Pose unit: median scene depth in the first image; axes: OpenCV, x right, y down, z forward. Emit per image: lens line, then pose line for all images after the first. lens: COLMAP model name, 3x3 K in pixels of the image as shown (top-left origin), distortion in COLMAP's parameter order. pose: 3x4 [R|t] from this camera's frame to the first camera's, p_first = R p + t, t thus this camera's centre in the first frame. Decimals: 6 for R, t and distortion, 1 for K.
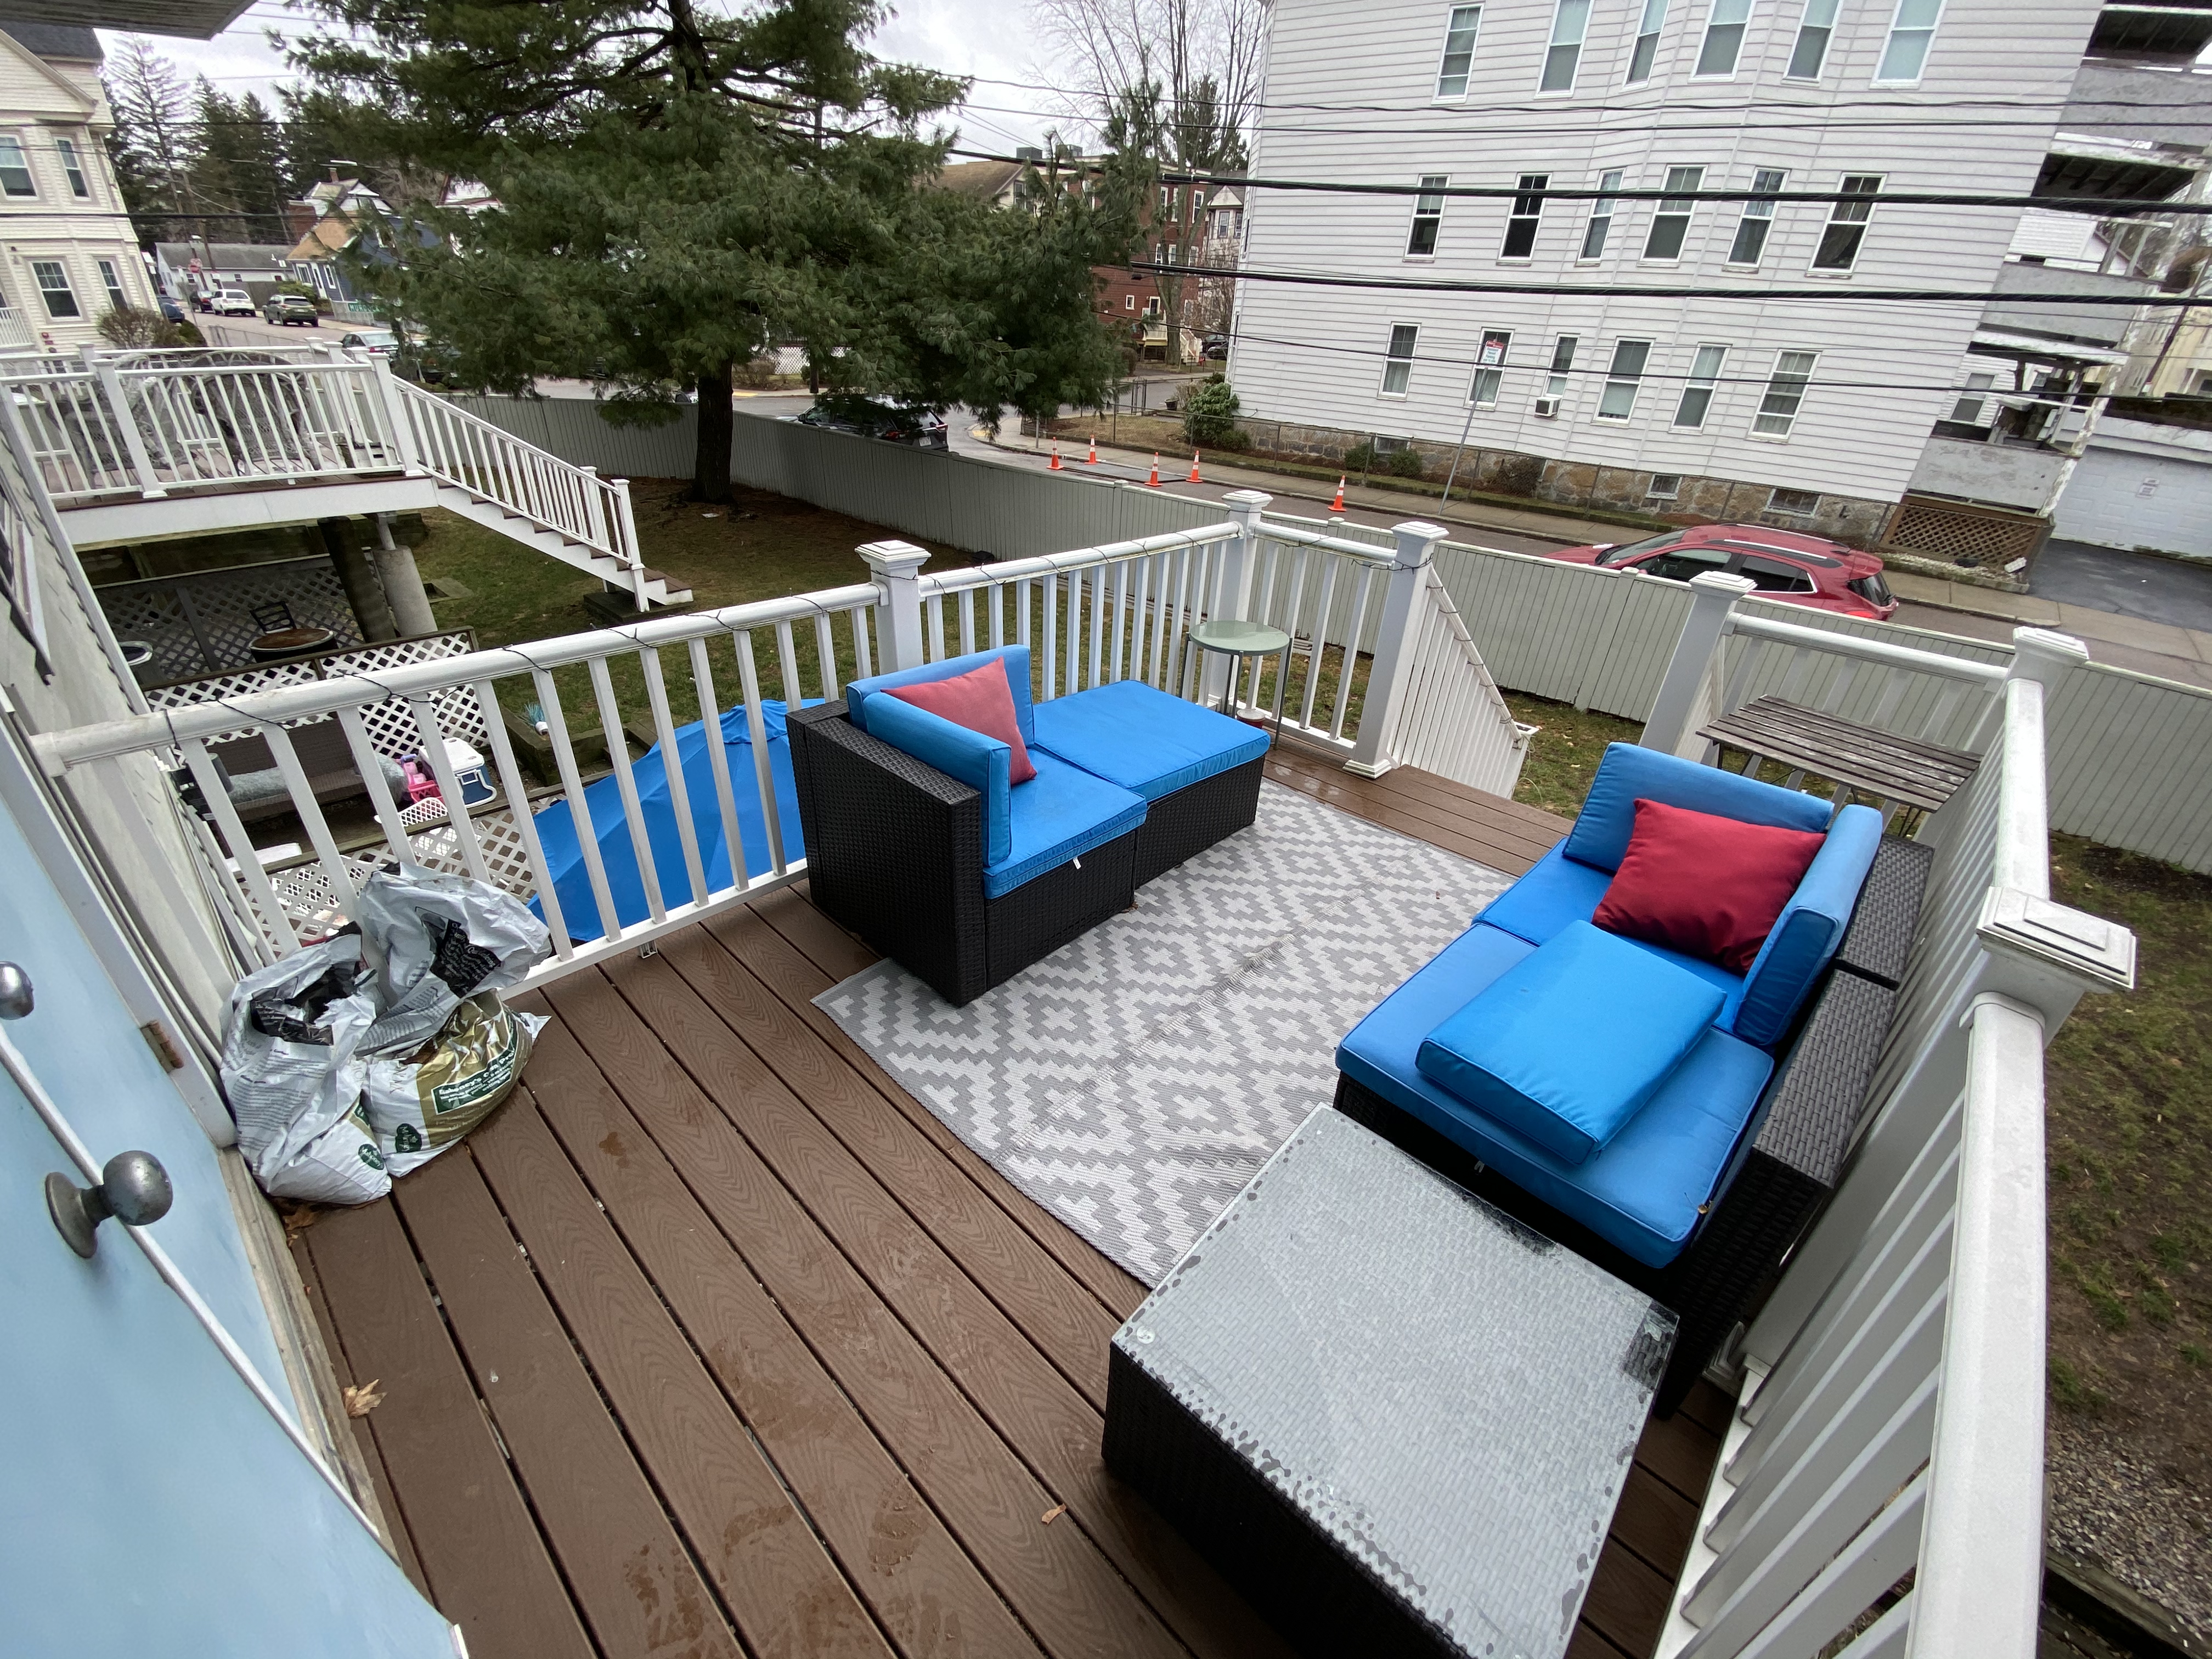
lens RADIAL K [[912.5, 0, 1103.6], [0, 912.5, 830.7], [0, 0, 1]] dist [-0.003482, -0.002008]
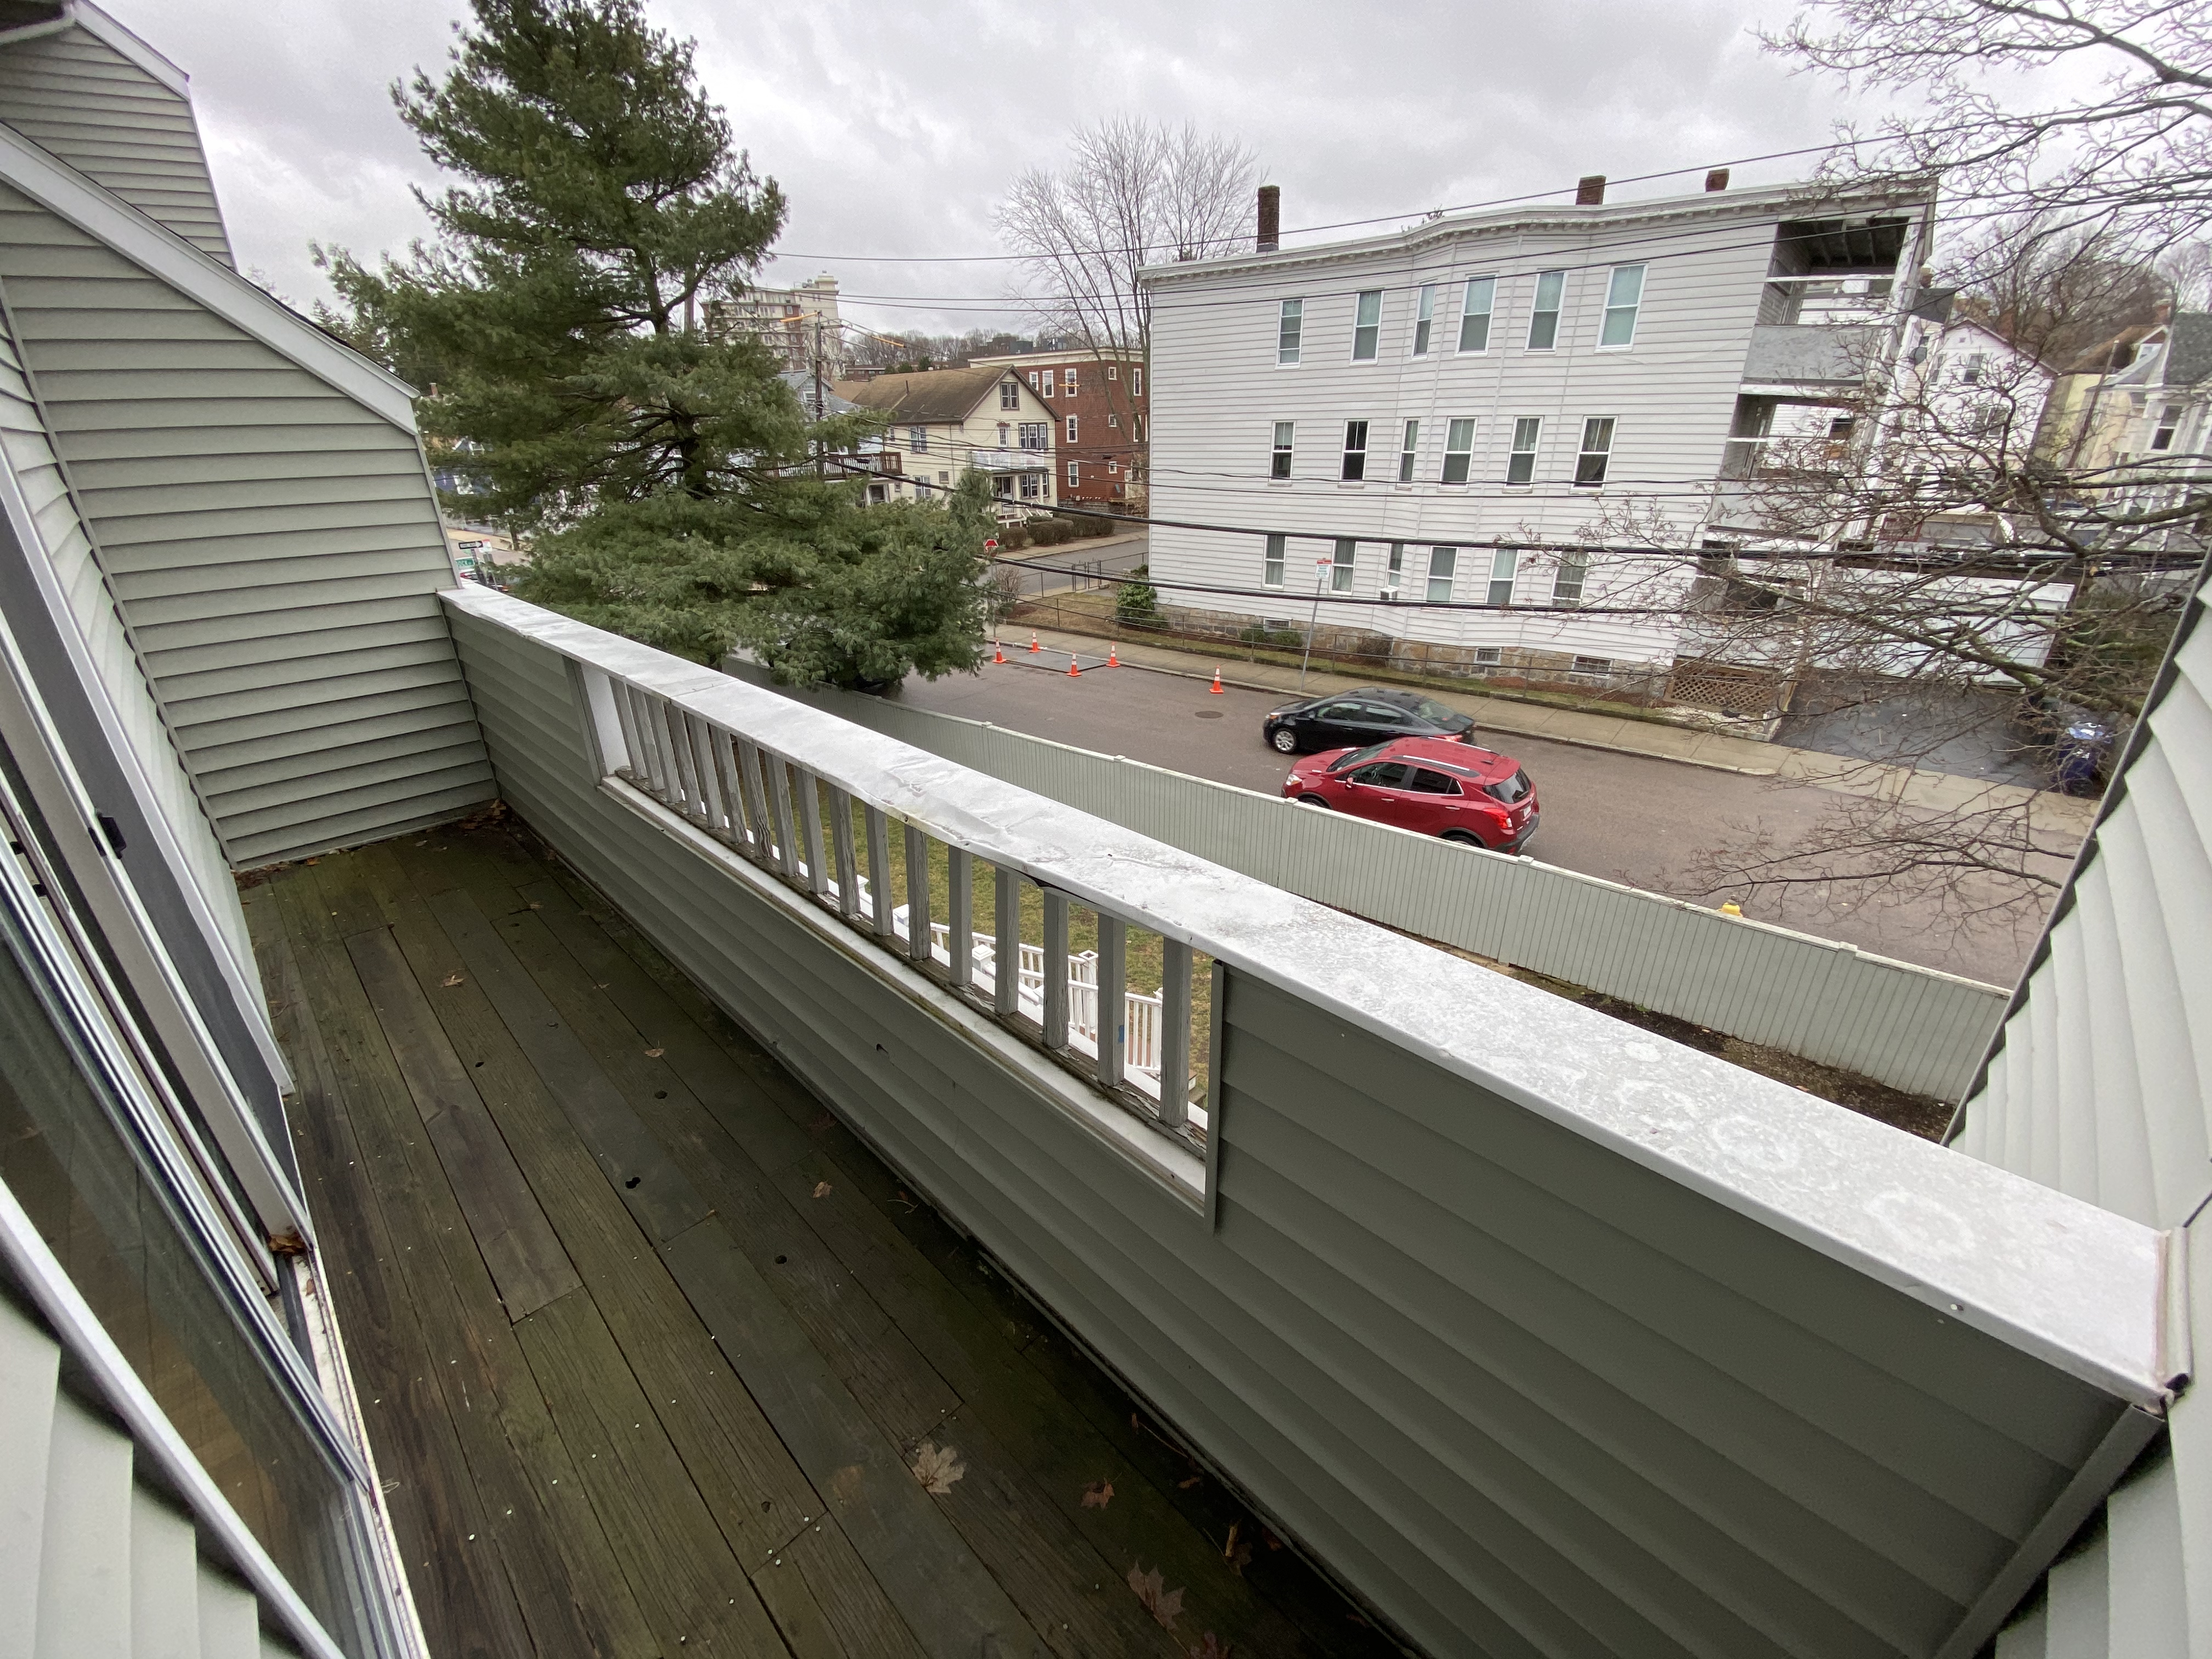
lens RADIAL K [[912.5, 0, 1108.1], [0, 912.5, 828.7], [0, 0, 1]] dist [-0.003482, -0.002008]
pose [[0.996914, -0.056316, -0.054692, 0.176350], [0.050365, 0.993230, -0.104680, -0.053658], [0.060217, 0.101602, 0.993001, -0.212469]]
